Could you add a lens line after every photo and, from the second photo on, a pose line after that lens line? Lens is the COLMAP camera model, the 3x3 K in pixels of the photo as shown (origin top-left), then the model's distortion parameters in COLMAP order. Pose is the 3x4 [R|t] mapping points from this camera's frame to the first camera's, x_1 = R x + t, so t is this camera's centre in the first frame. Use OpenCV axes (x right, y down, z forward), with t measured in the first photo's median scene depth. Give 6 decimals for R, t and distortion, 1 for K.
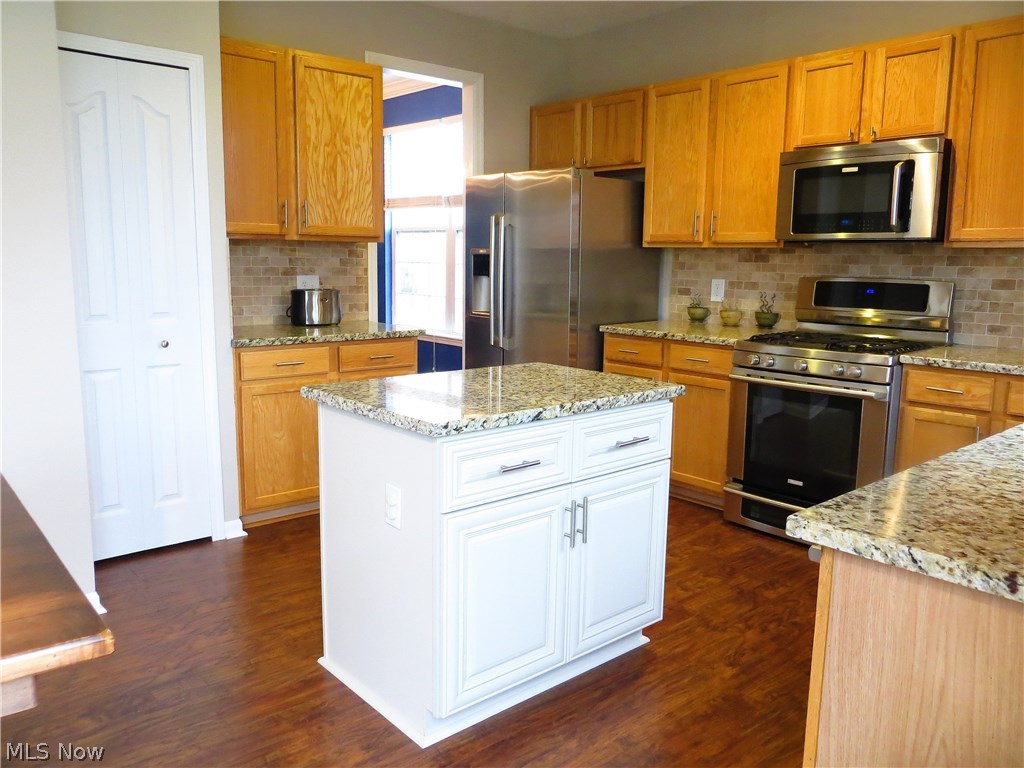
lens RADIAL K [[782.6, 0, 532.9], [0, 782.6, 372.3], [0, 0, 1]] dist [0.006176, -0.013392]
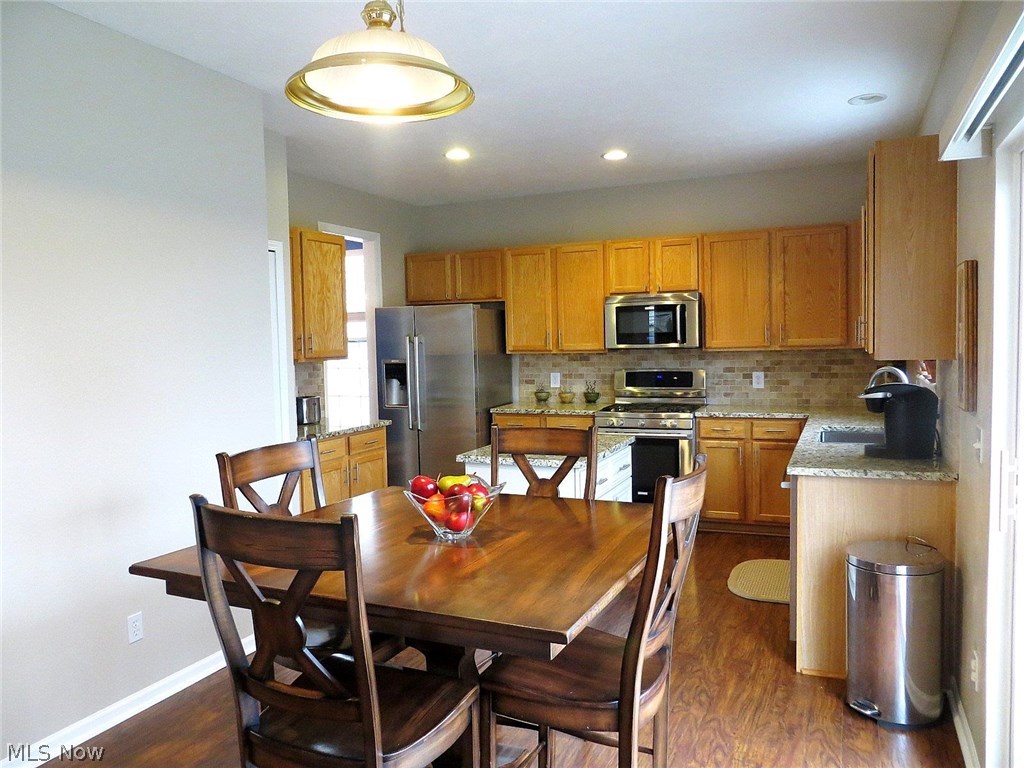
lens RADIAL K [[782.6, 0, 490.3], [0, 782.6, 377.0], [0, 0, 1]] dist [0.006176, -0.013392]
pose [[0.910511, -0.055187, 0.409786, -0.544256], [0.094062, 0.992714, -0.075307, -0.009098], [-0.402644, 0.107113, 0.909068, -0.357540]]
